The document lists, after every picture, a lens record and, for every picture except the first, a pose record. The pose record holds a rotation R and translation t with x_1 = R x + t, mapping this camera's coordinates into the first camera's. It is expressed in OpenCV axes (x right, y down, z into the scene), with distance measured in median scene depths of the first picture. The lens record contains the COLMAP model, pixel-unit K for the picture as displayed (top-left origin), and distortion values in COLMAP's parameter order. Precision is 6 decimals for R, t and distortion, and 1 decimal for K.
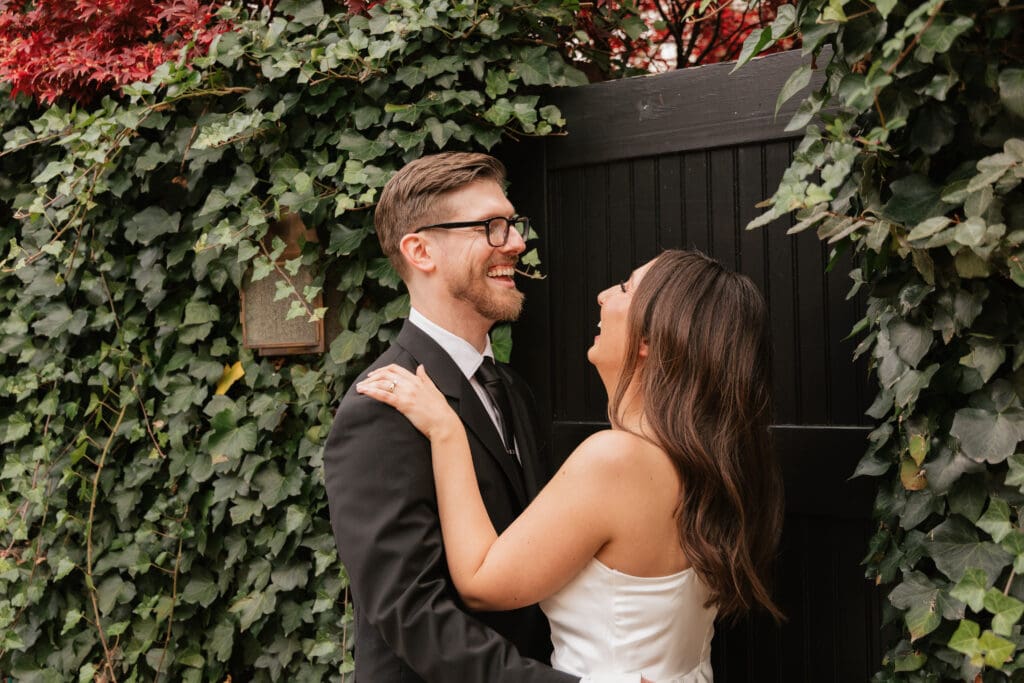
lens RADIAL K [[1308.5, 0, 512.0], [0, 1308.5, 341.5], [0, 0, 1]] dist [-0.030786, -0.041094]
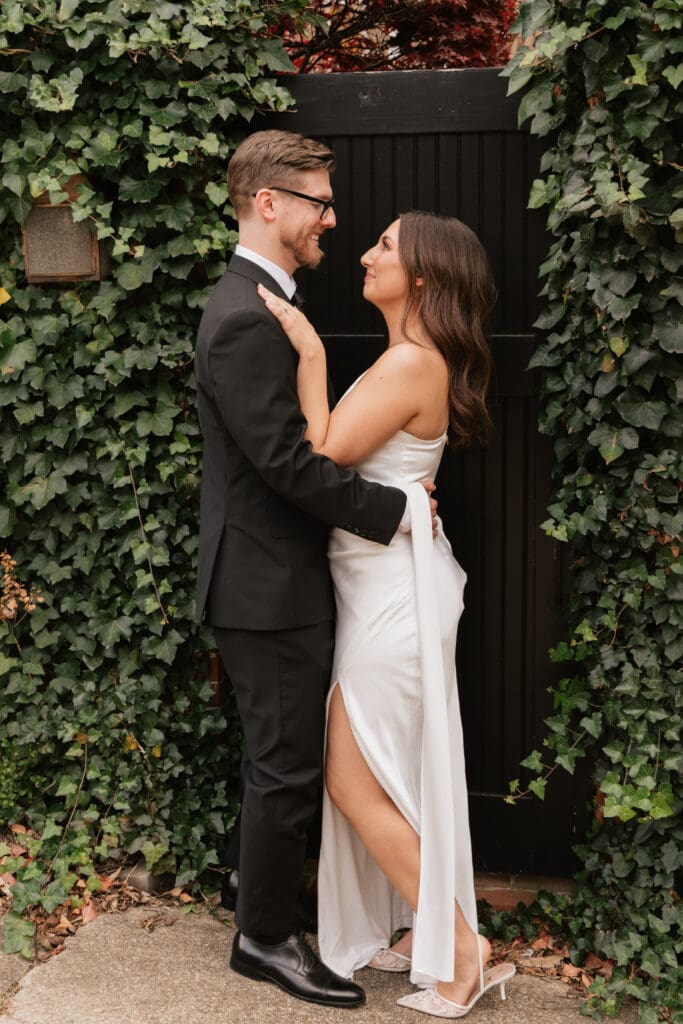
lens RADIAL K [[1315.8, 0, 341.5], [0, 1315.8, 512.0], [0, 0, 1]] dist [-0.015314, -0.036435]
pose [[0.897399, -0.068850, 0.435816, -0.527715], [-0.013613, 0.982959, 0.183319, -0.008060], [-0.441011, -0.170443, 0.881169, -0.242347]]
